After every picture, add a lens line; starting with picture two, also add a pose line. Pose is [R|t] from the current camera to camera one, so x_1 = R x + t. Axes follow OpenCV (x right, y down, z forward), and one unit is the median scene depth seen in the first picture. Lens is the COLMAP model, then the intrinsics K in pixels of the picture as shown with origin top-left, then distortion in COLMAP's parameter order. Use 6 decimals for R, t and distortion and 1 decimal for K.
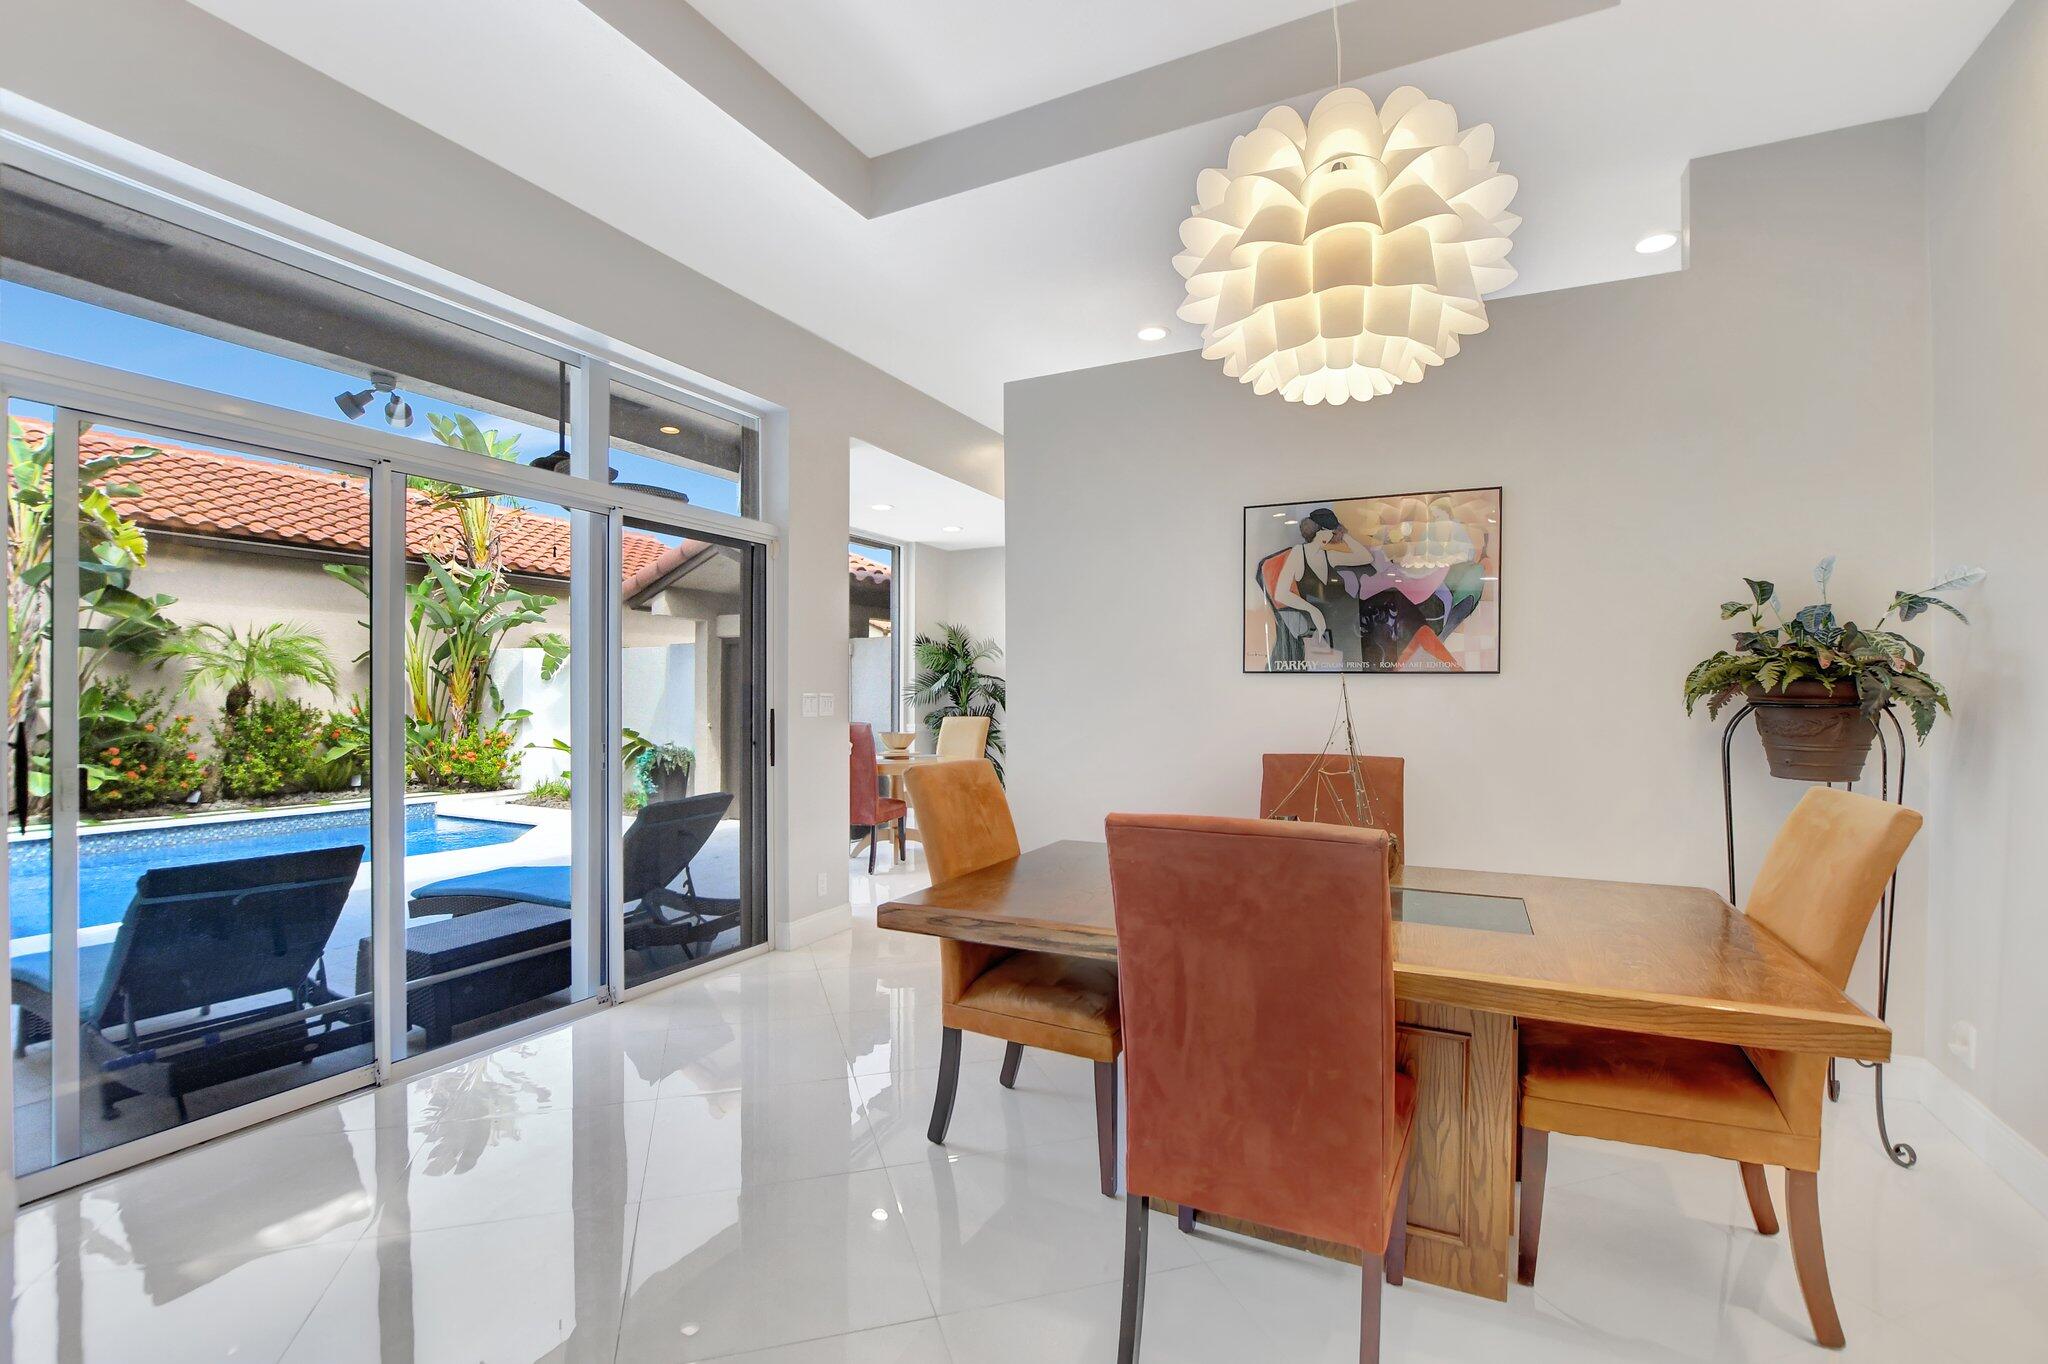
lens RADIAL K [[917.6, 0, 1004.3], [0, 917.6, 701.2], [0, 0, 1]] dist [-0.020769, 0.000036]
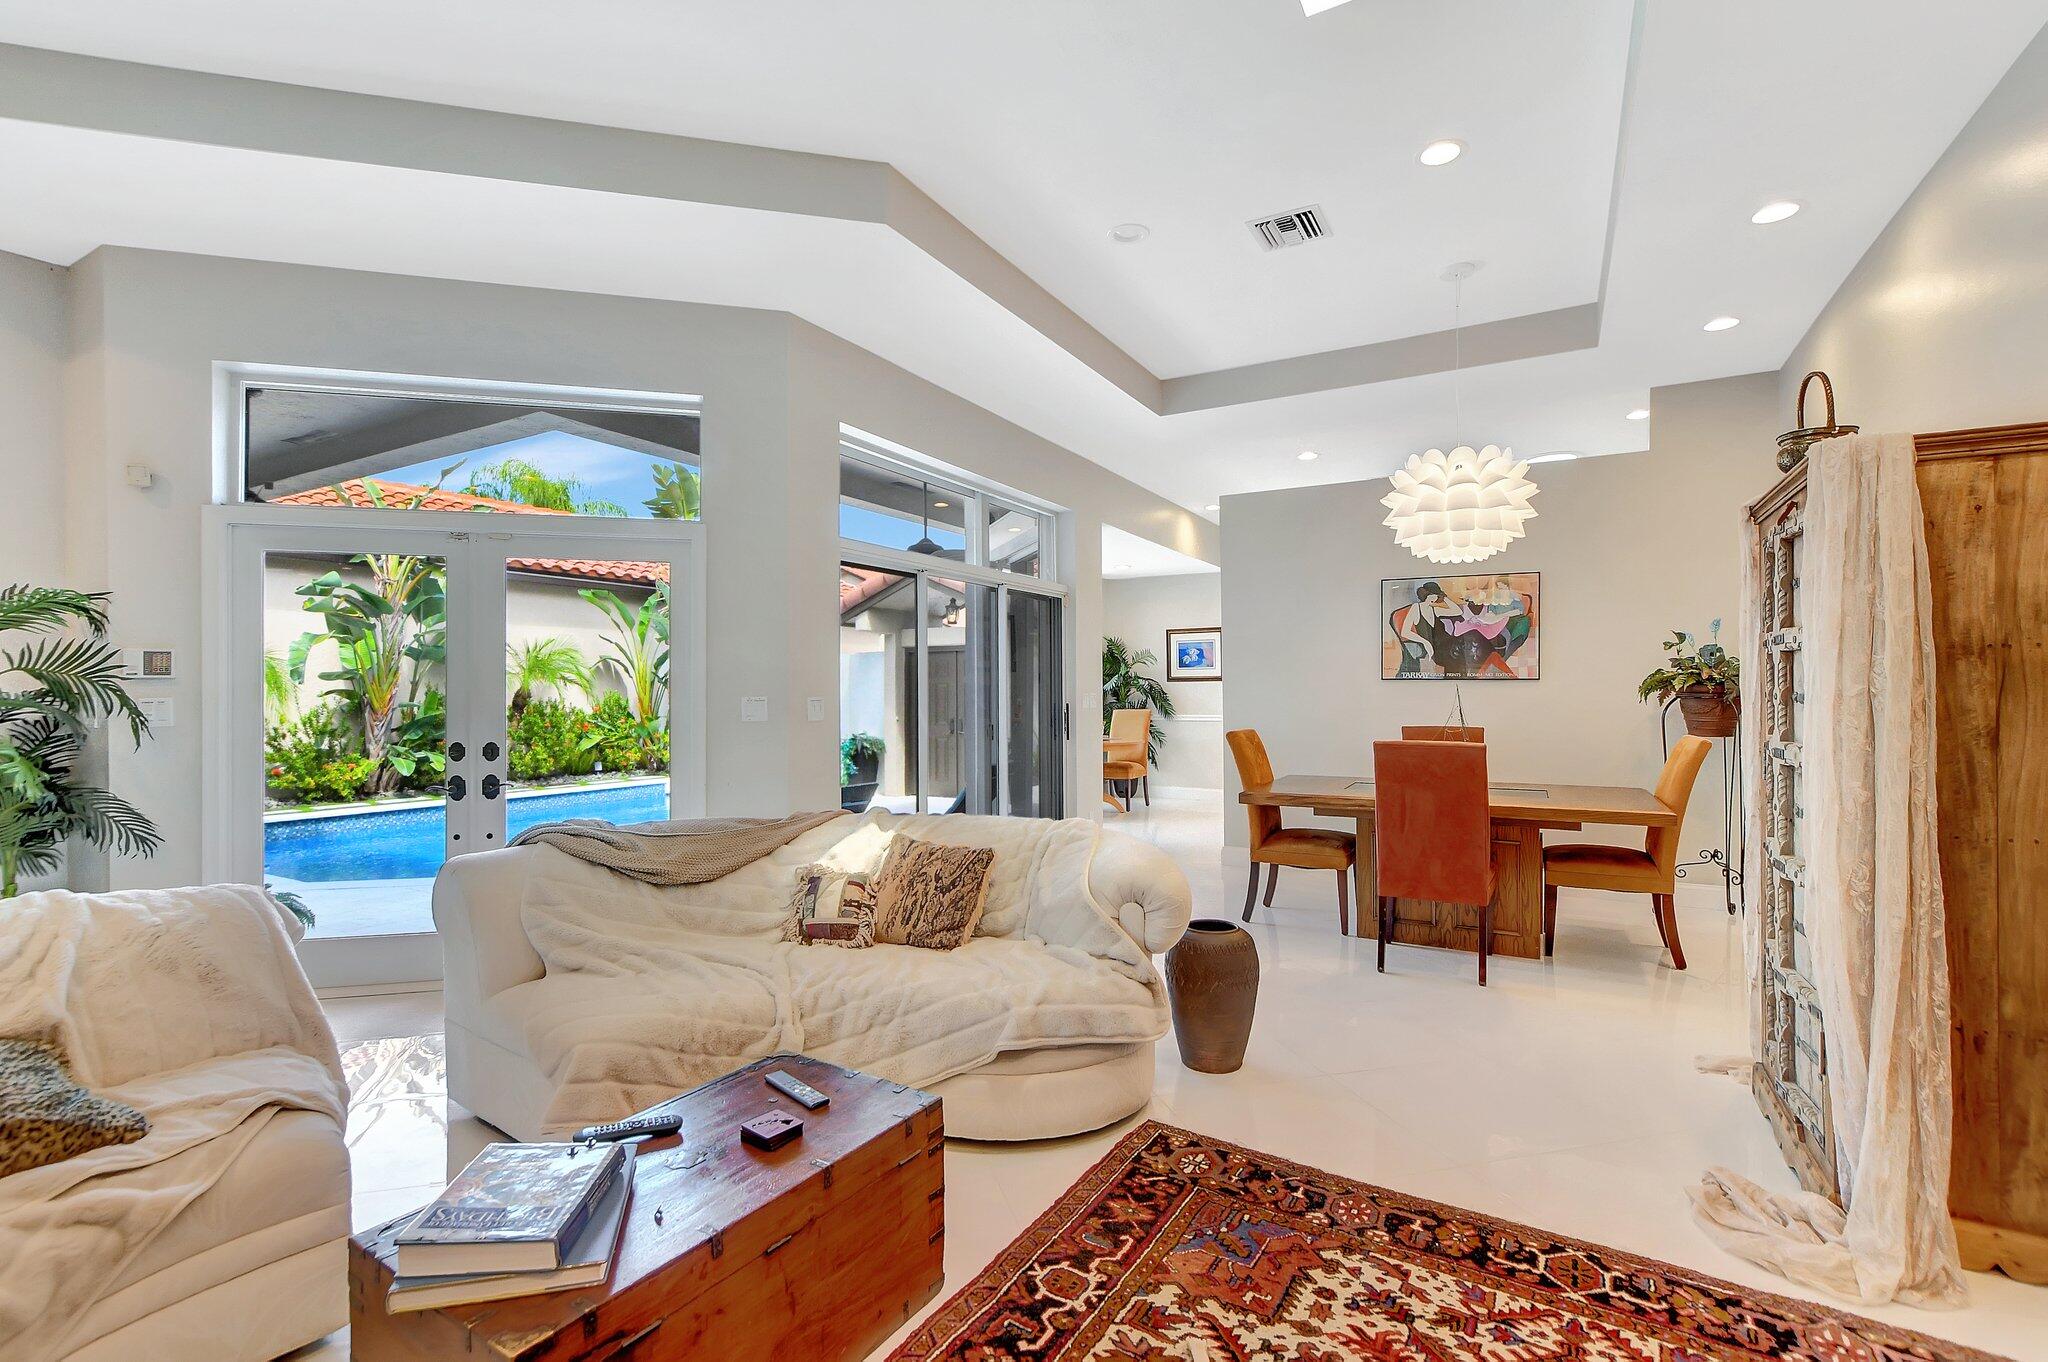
lens RADIAL K [[934.3, 0, 1006.0], [0, 934.3, 689.4], [0, 0, 1]] dist [-0.003424, -0.000224]
pose [[0.999083, -0.007275, -0.042202, -0.153923], [0.006928, 0.999941, -0.008359, -0.001820], [0.042261, 0.008059, 0.999074, -0.317897]]
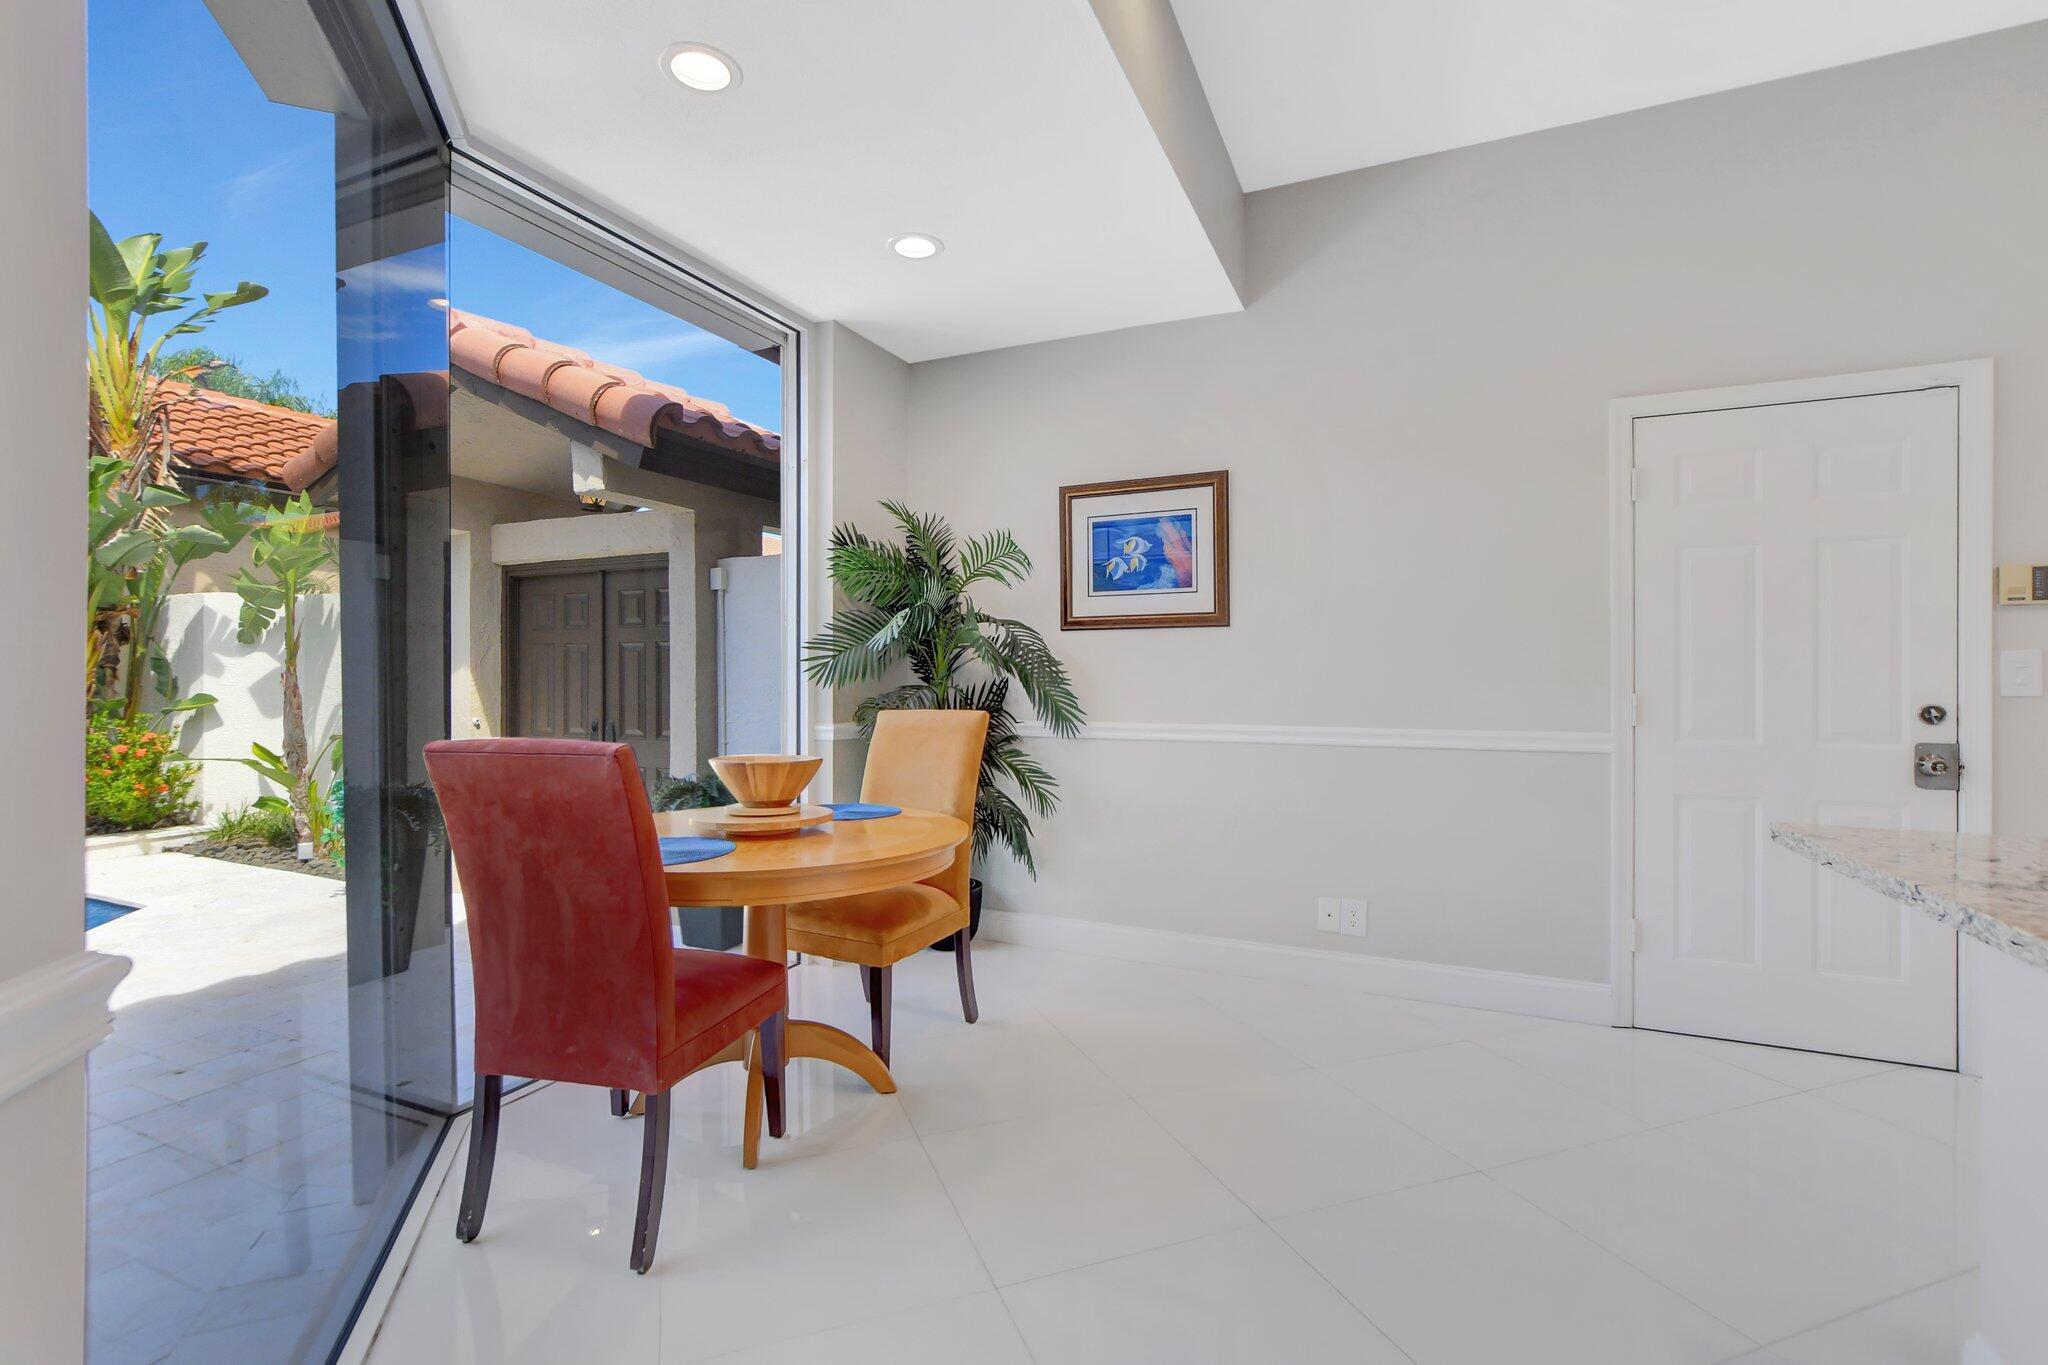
lens RADIAL K [[934.3, 0, 1006.0], [0, 934.3, 690.9], [0, 0, 1]] dist [-0.003424, -0.000224]
pose [[0.998923, -0.000749, 0.046394, -0.033232], [0.000463, 0.999981, 0.006164, 0.005417], [-0.046398, -0.006136, 0.998904, 0.530436]]
